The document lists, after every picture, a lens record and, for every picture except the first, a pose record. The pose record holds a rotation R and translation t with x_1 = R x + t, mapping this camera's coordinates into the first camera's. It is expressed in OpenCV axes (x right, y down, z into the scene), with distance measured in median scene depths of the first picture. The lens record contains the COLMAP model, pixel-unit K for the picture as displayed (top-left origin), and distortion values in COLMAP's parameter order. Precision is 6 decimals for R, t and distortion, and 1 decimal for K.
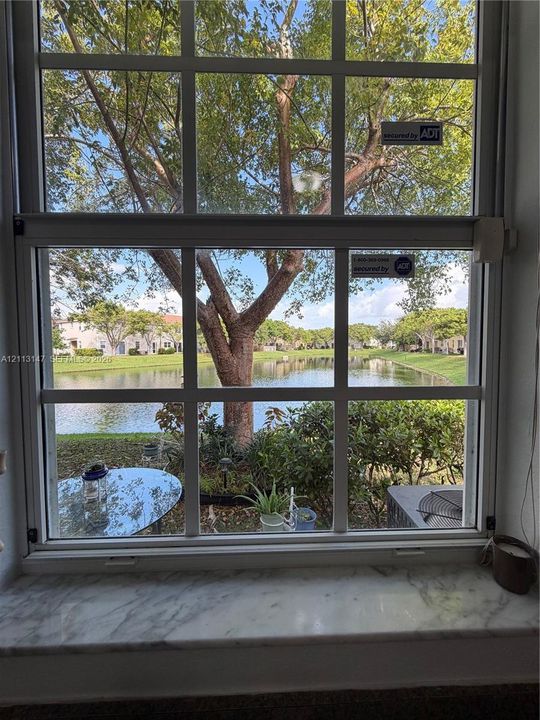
lens RADIAL K [[291.3, 0, 270.0], [0, 291.3, 360.0], [0, 0, 1]] dist [0.000760, 0.000115]
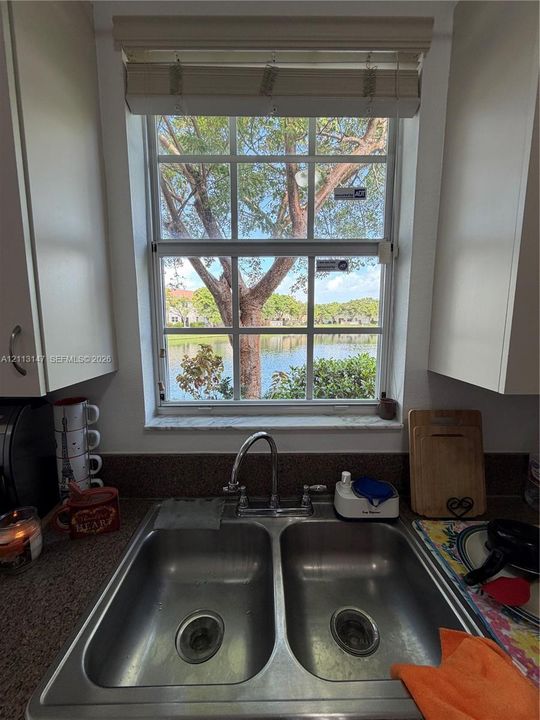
lens RADIAL K [[291.3, 0, 270.0], [0, 291.3, 360.0], [0, 0, 1]] dist [0.000760, 0.000115]
pose [[0.999753, 0.005030, -0.021664, 0.001490], [-0.003181, 0.996412, 0.084577, 0.022429], [0.022012, -0.084487, 0.996181, -0.154623]]
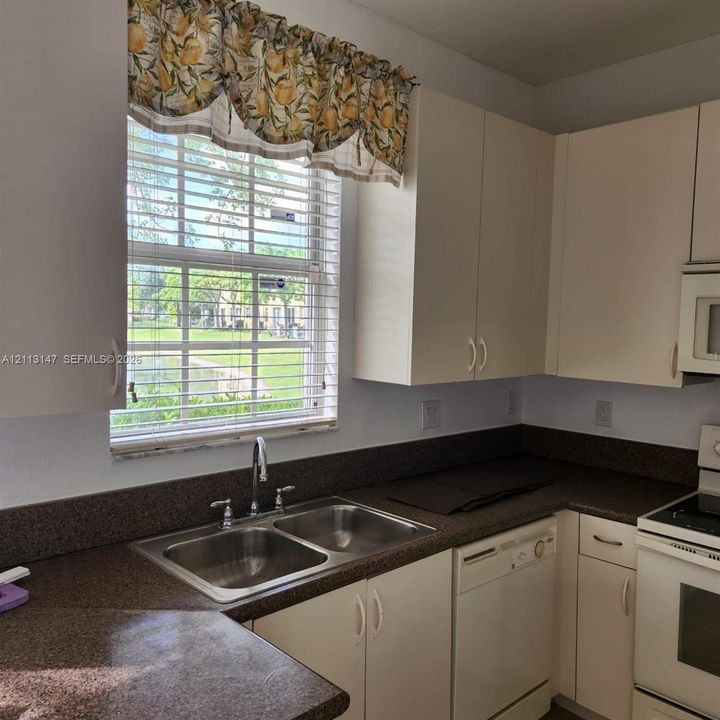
lens RADIAL K [[643.6, 0, 360.0], [0, 643.6, 360.0], [0, 0, 1]] dist [0.005346, 0.000794]
pose [[0.751761, -0.027525, 0.658861, -0.323941], [0.007864, 0.999432, 0.032780, 0.011949], [-0.659388, -0.019461, 0.751551, -0.424905]]
